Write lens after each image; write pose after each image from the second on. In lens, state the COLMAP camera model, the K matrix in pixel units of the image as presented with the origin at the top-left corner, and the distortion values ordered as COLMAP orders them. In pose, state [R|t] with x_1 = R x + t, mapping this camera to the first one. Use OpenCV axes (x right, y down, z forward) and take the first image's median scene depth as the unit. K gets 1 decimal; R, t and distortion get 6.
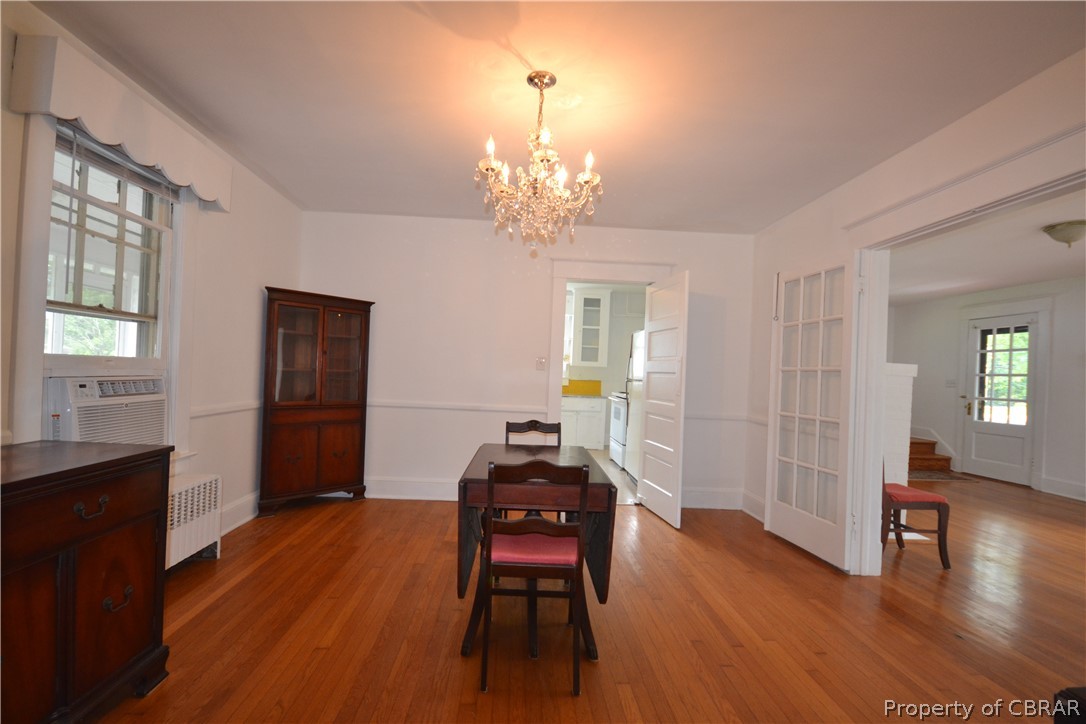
lens RADIAL K [[465.8, 0, 531.5], [0, 465.8, 367.9], [0, 0, 1]] dist [0.001263, -0.008492]
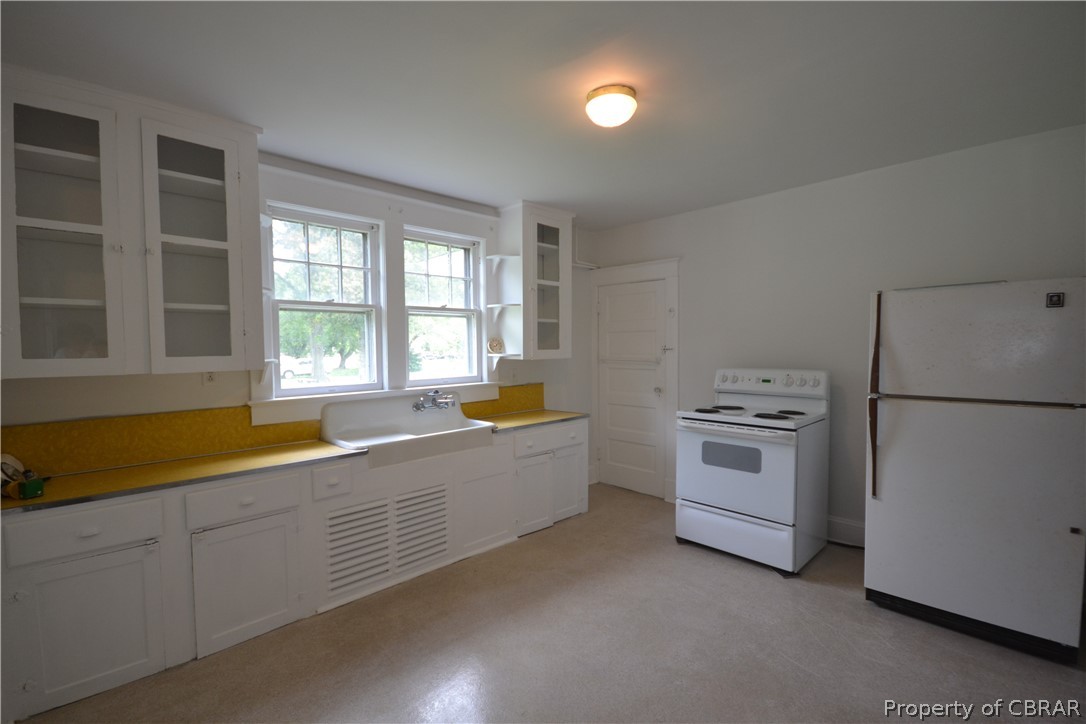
lens RADIAL K [[465.8, 0, 531.5], [0, 465.8, 367.9], [0, 0, 1]] dist [0.001263, -0.008492]
pose [[0.750924, -0.075899, 0.656013, -0.717071], [0.031423, 0.996355, 0.079306, -0.109872], [-0.659641, -0.038939, 0.750571, 1.938747]]
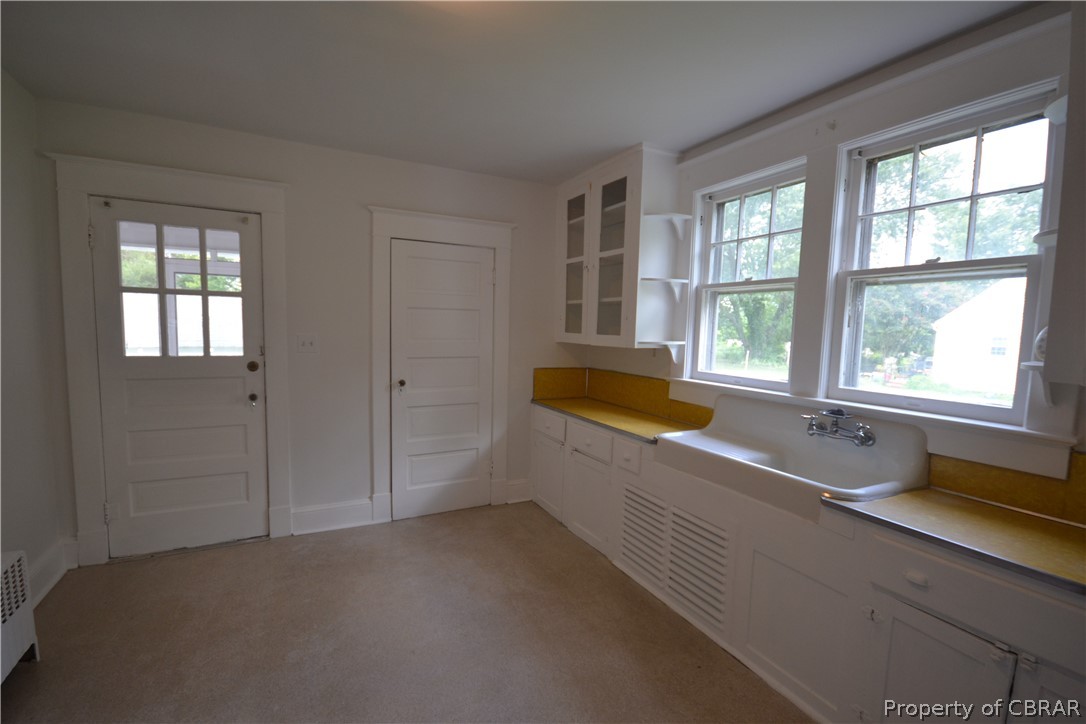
lens RADIAL K [[465.8, 0, 531.5], [0, 465.8, 367.9], [0, 0, 1]] dist [0.001263, -0.008492]
pose [[0.428982, 0.049414, -0.901960, 0.497181], [-0.000991, 0.998528, 0.054232, -0.059304], [0.903312, -0.022370, 0.428400, 2.318024]]
